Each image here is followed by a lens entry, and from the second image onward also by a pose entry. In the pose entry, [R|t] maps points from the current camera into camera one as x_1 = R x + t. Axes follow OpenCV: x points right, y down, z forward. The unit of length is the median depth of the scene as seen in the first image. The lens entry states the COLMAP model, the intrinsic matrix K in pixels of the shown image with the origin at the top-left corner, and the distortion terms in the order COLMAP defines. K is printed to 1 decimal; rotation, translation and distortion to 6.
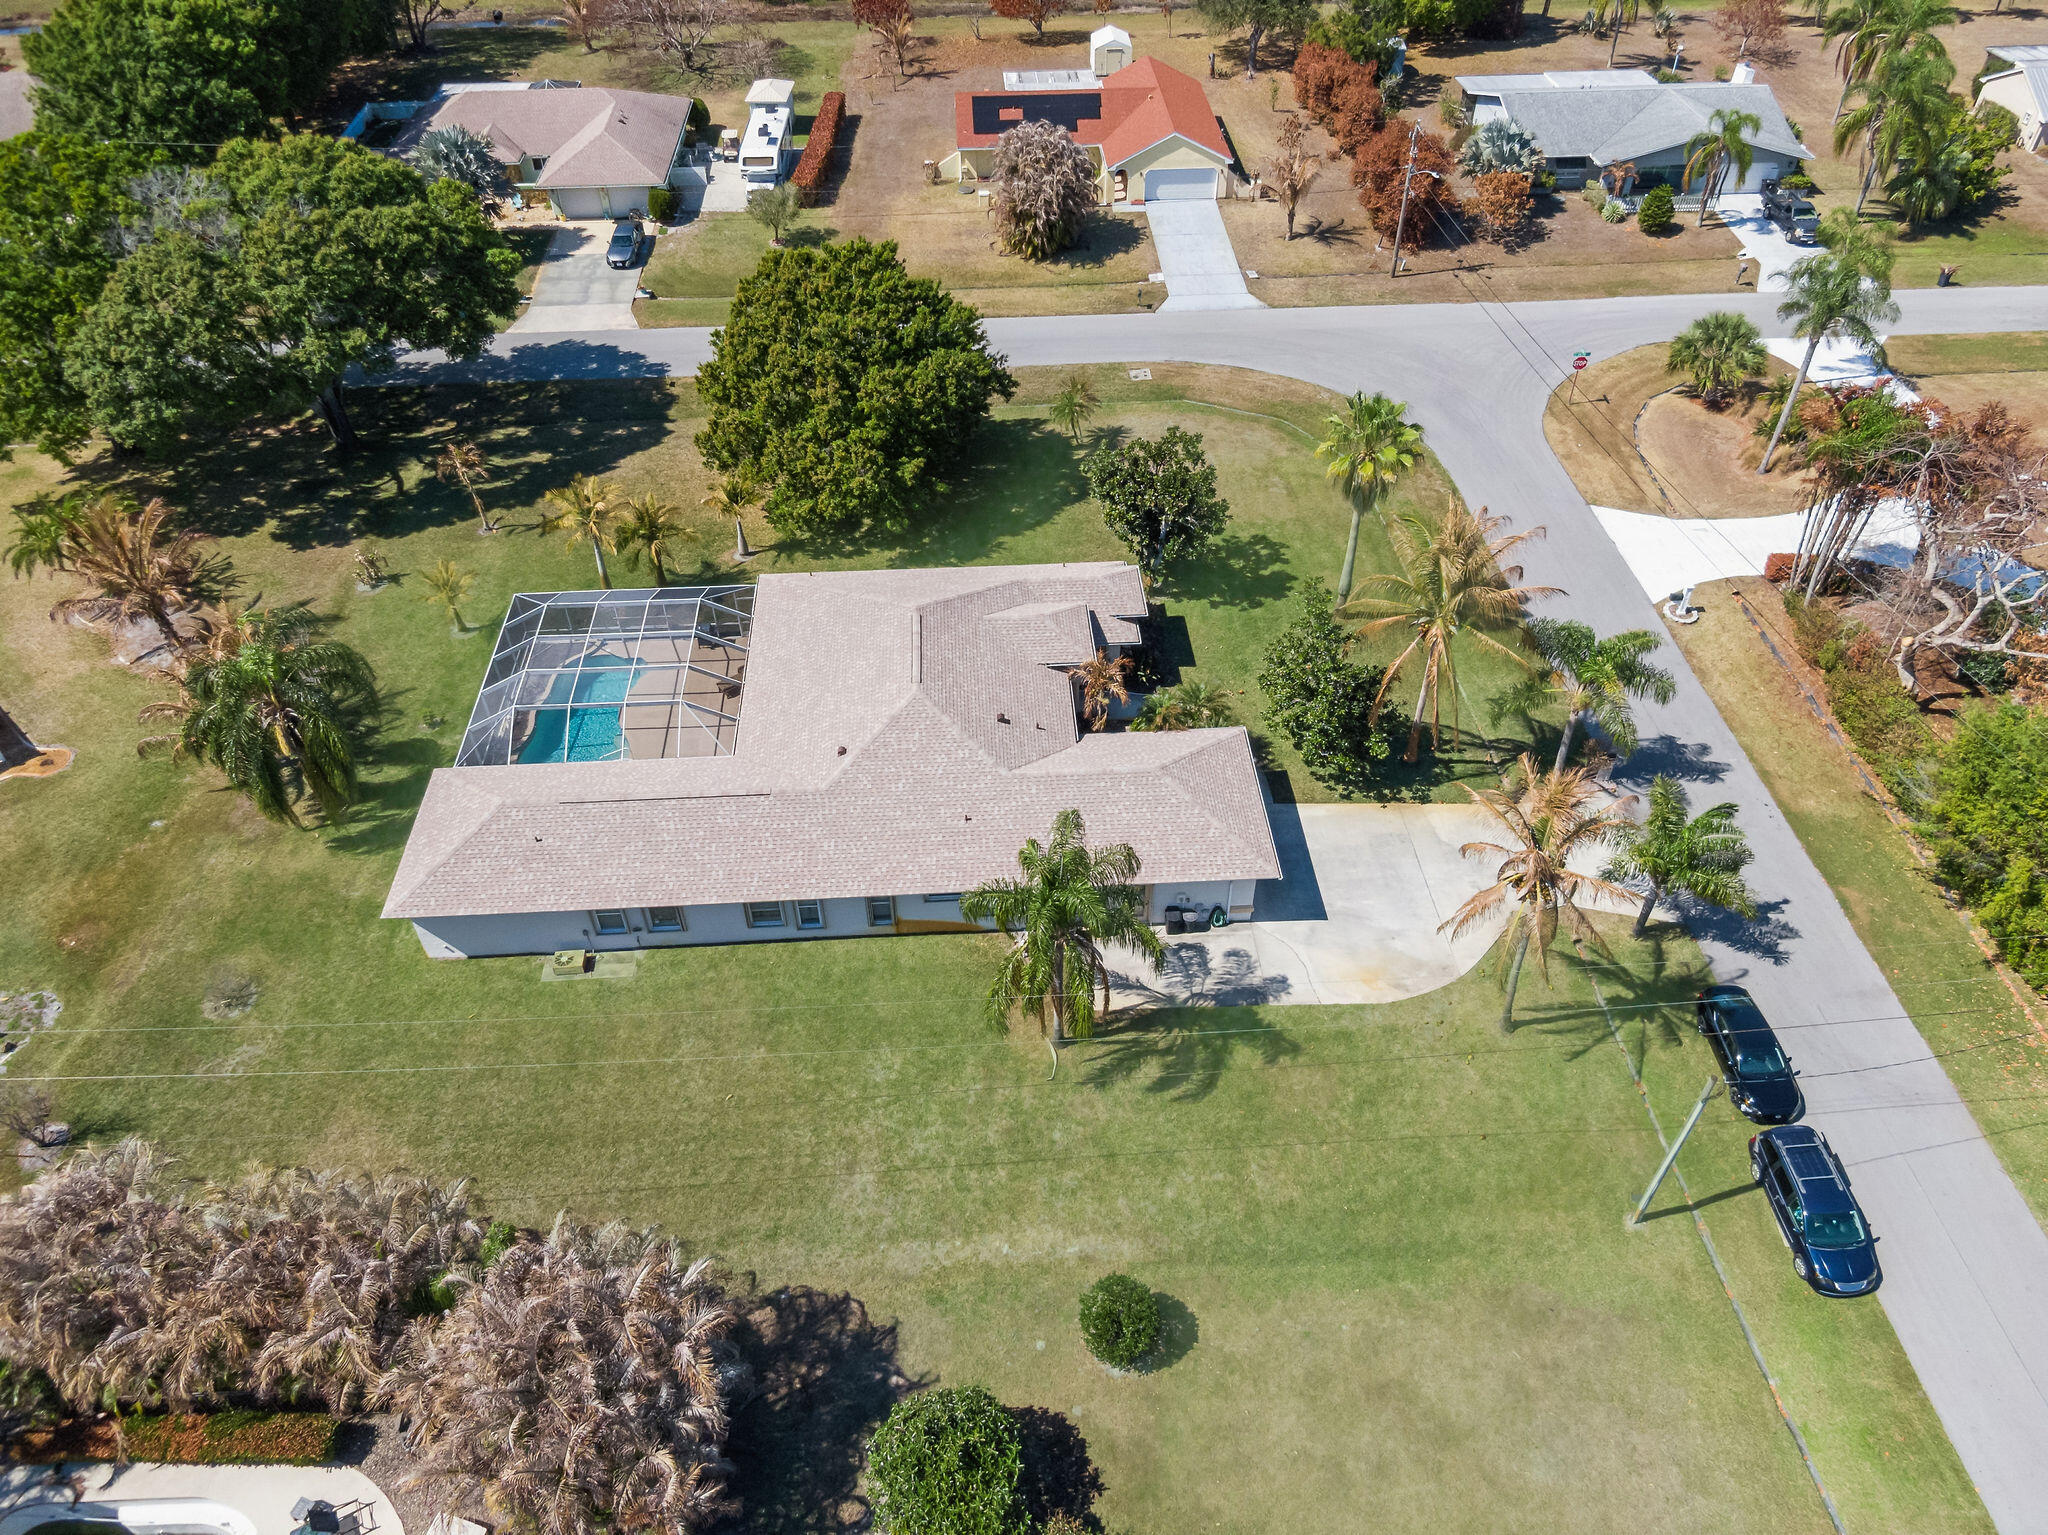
lens RADIAL K [[1447.1, 0, 1027.8], [0, 1447.1, 761.9], [0, 0, 1]] dist [0.003093, -0.018621]
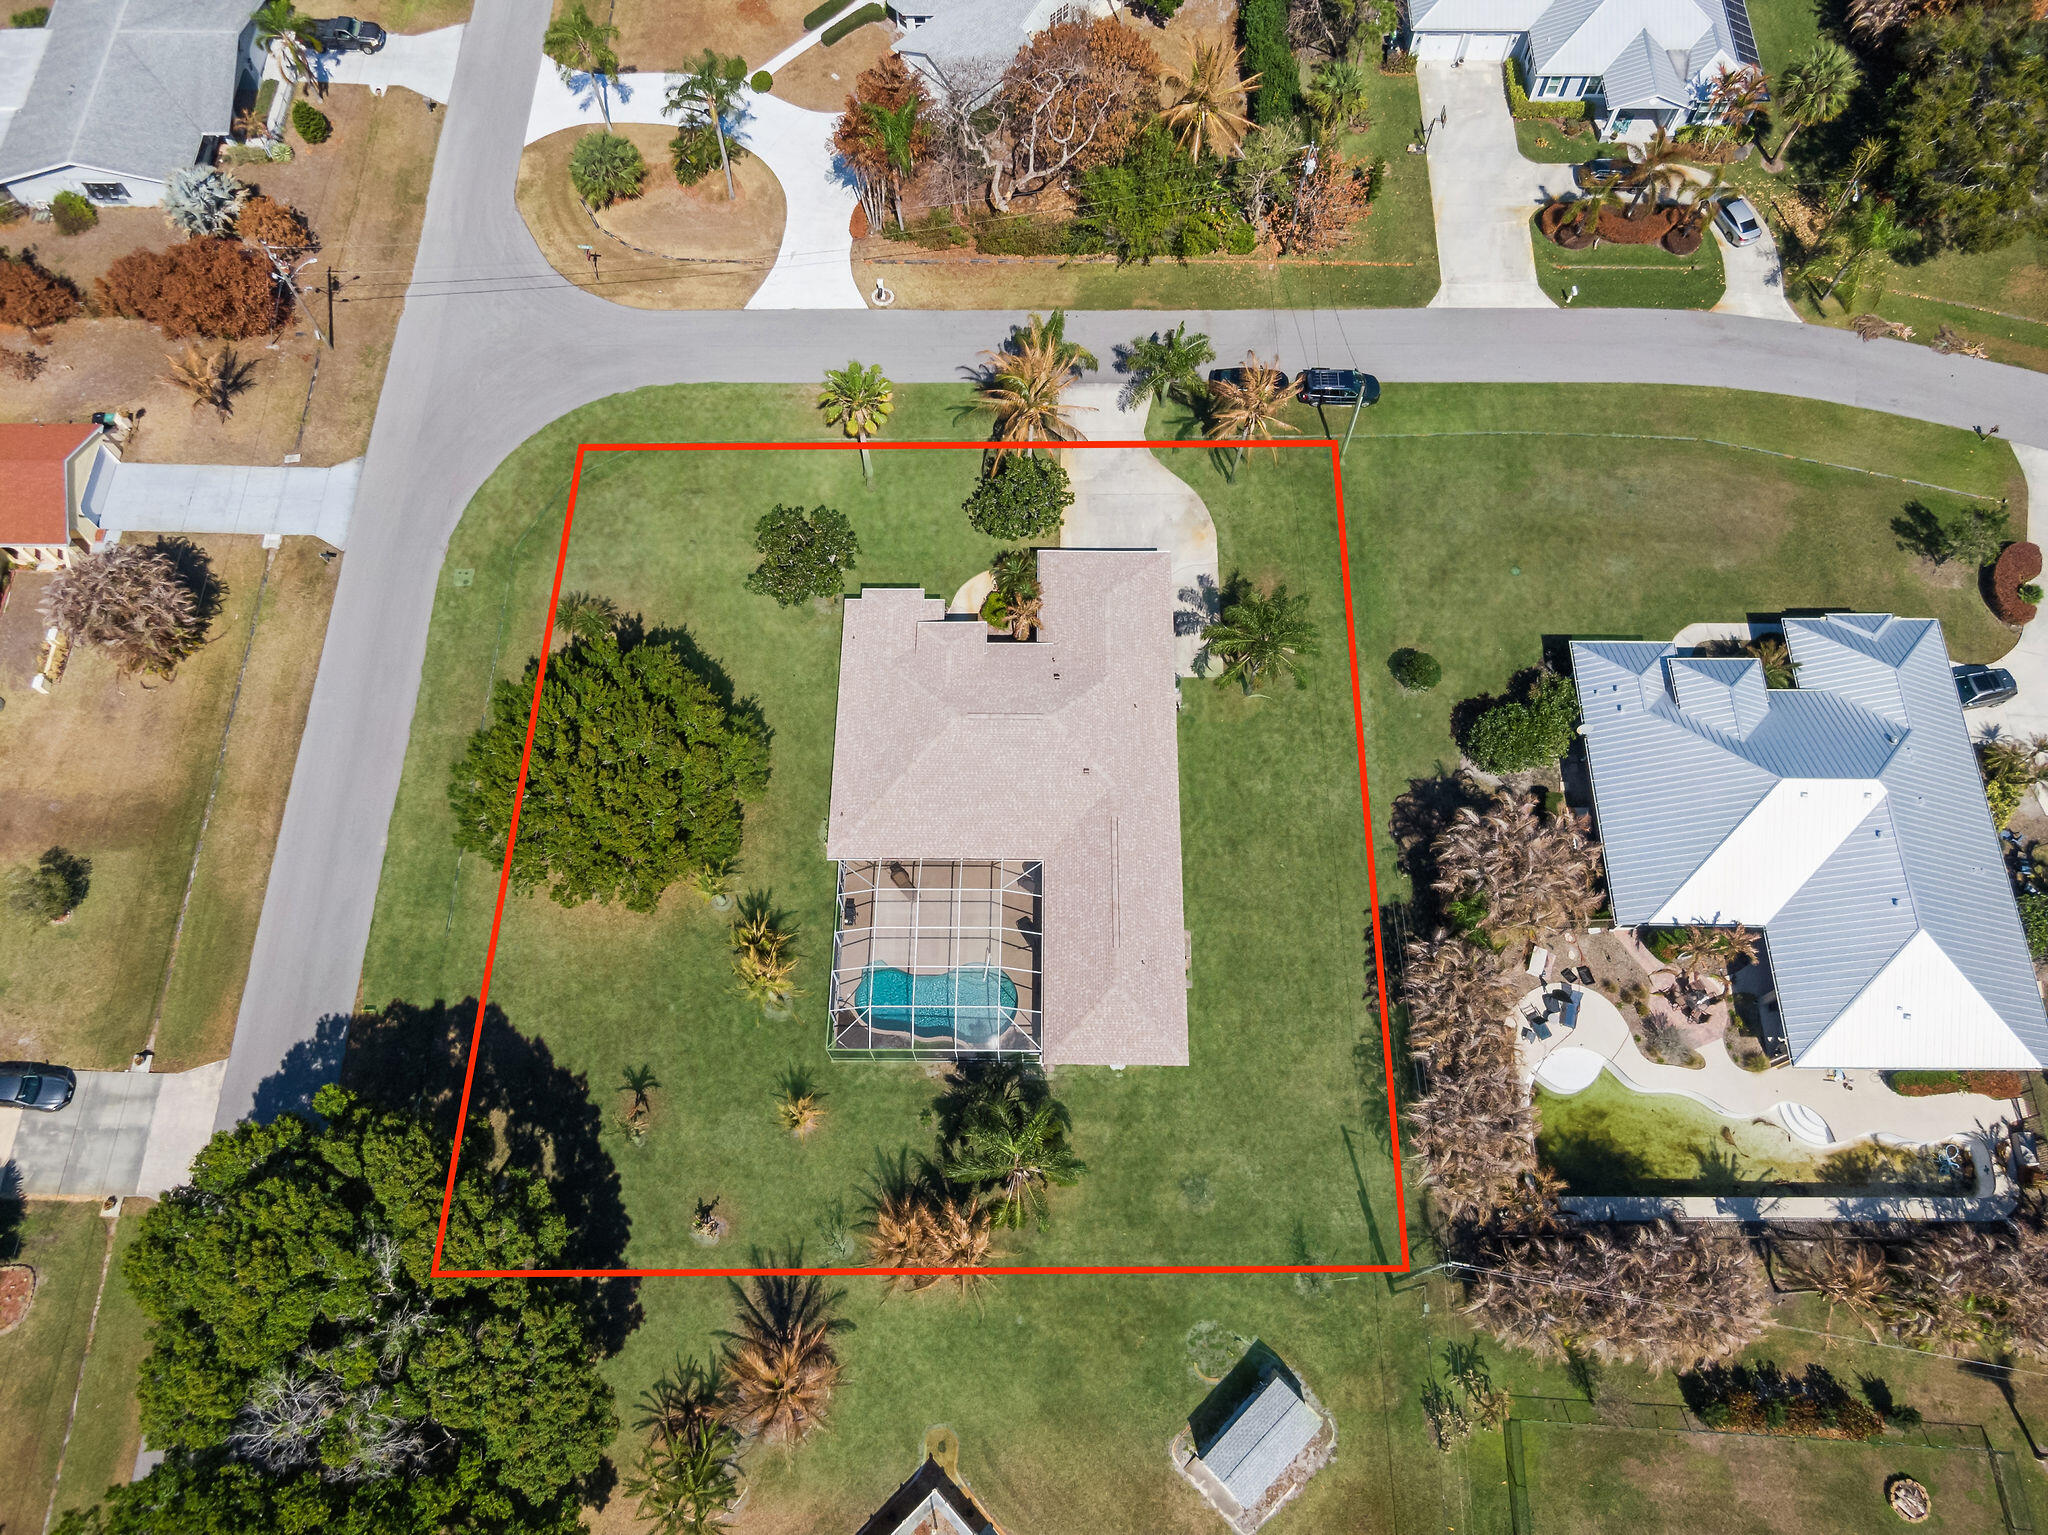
lens RADIAL K [[1447.1, 0, 1016.5], [0, 1447.1, 766.8], [0, 0, 1]] dist [0.003093, -0.018621]
pose [[0.067895, -0.910701, 0.407449, -0.653984], [0.680883, 0.340799, 0.648270, -0.910433], [-0.729238, 0.233411, 0.643220, 0.072360]]
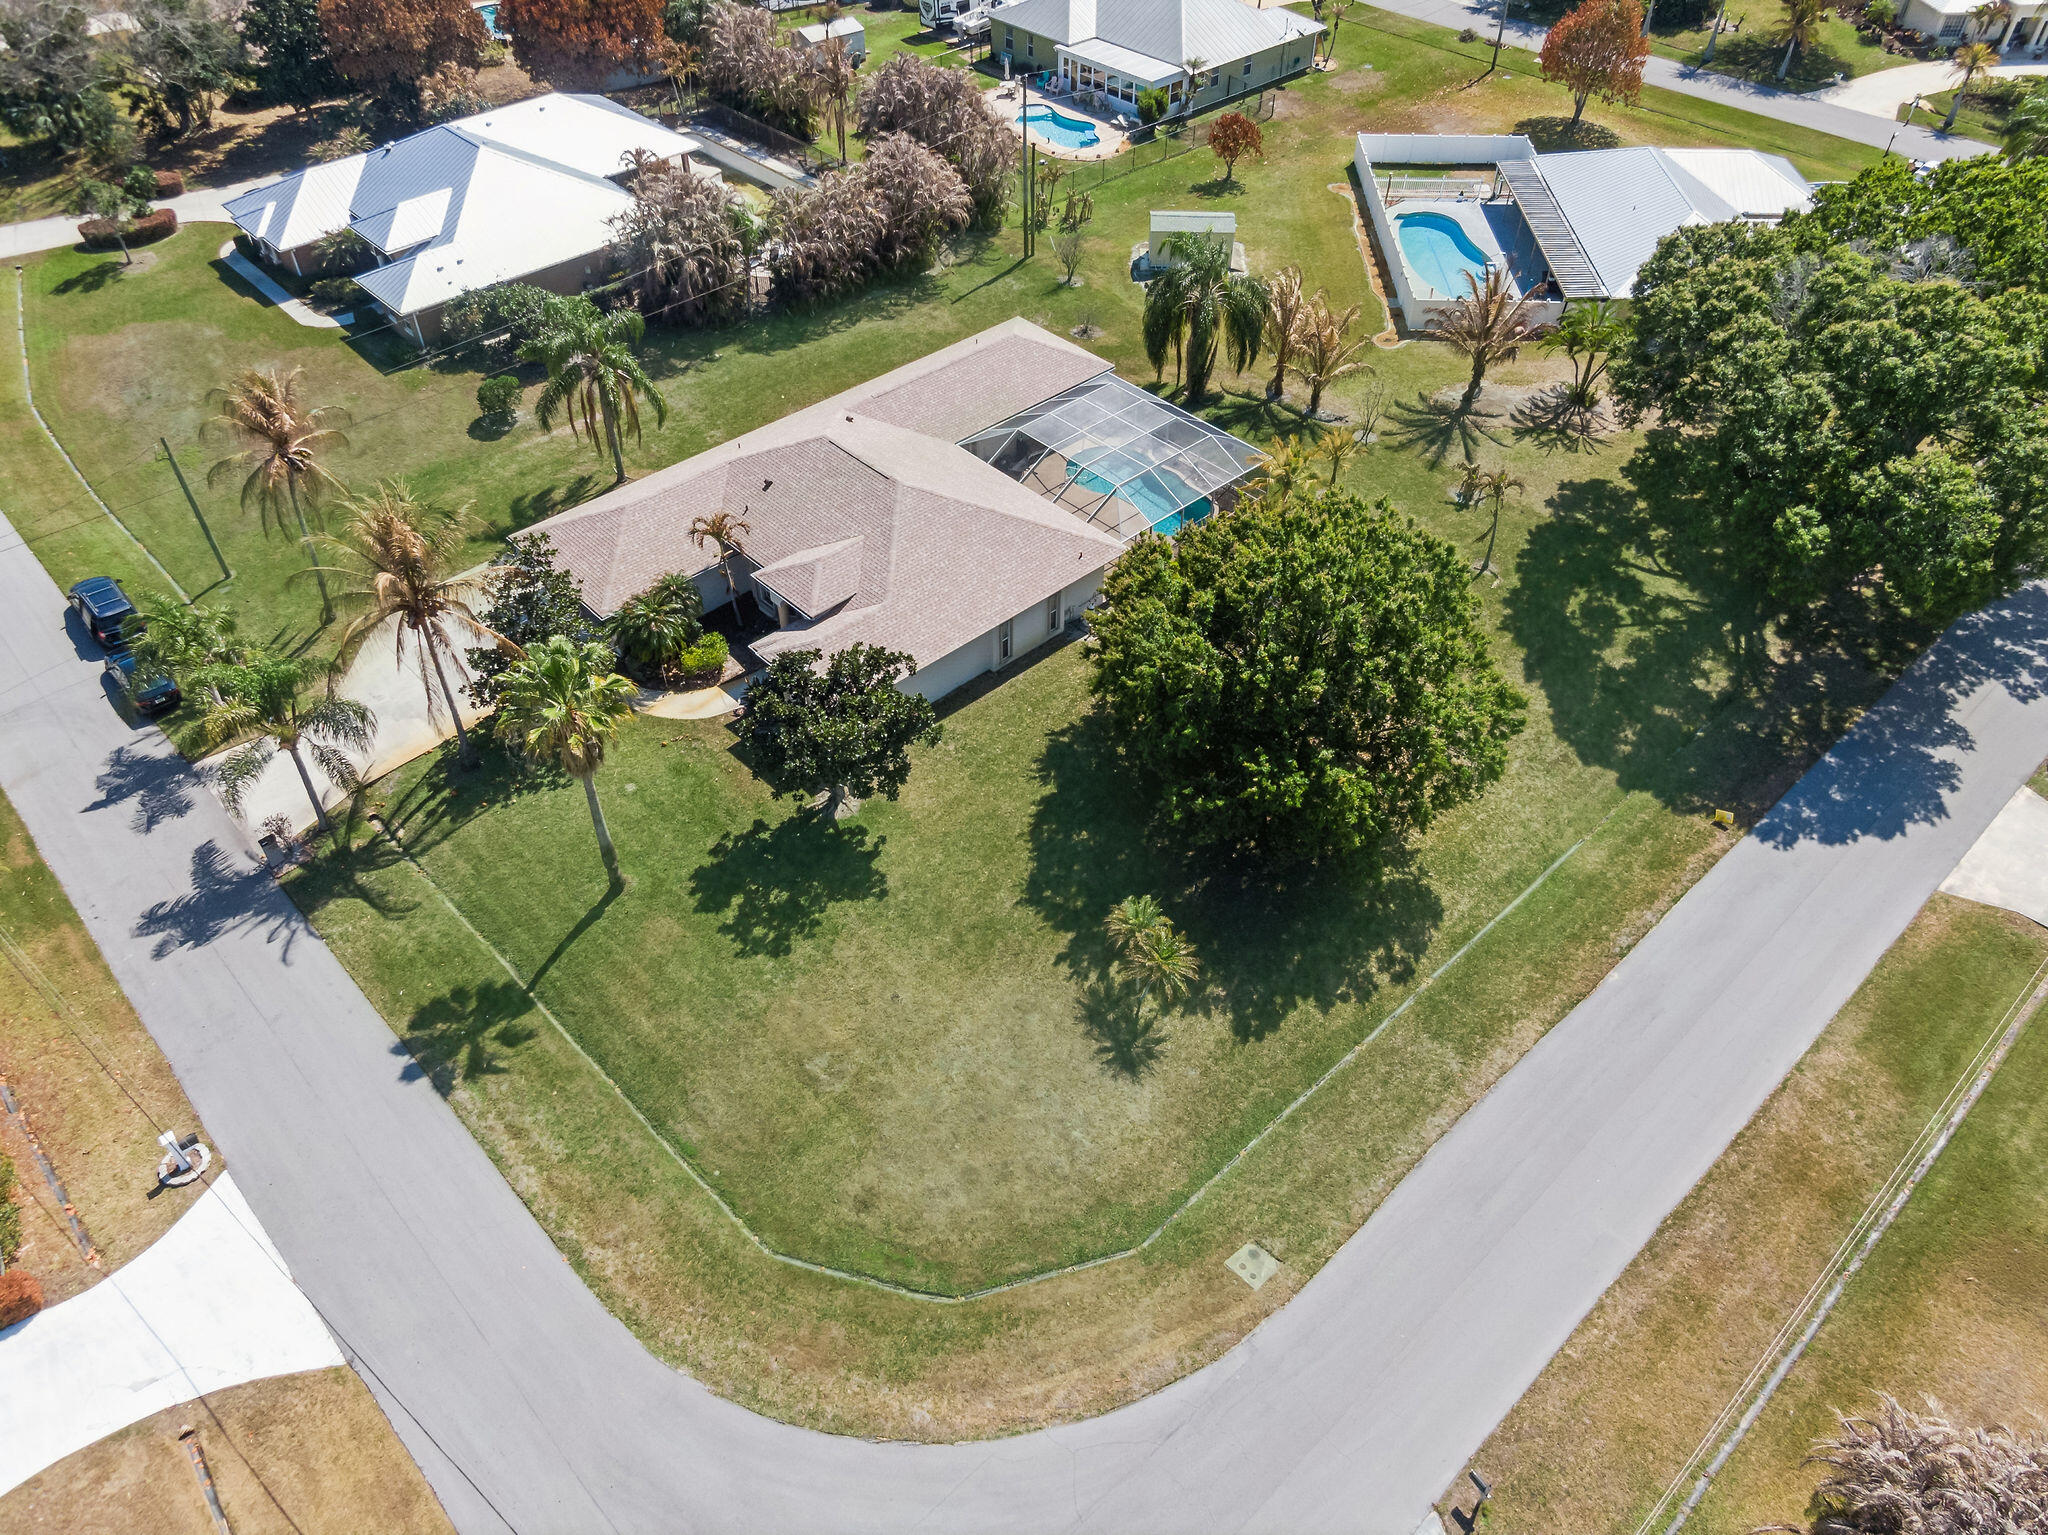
lens RADIAL K [[1447.1, 0, 1029.0], [0, 1447.1, 765.8], [0, 0, 1]] dist [0.003093, -0.018621]
pose [[-0.766107, 0.447399, -0.461426, 0.426215], [-0.432714, 0.171797, 0.885011, -1.032310], [0.475225, 0.877679, 0.061981, 1.116178]]
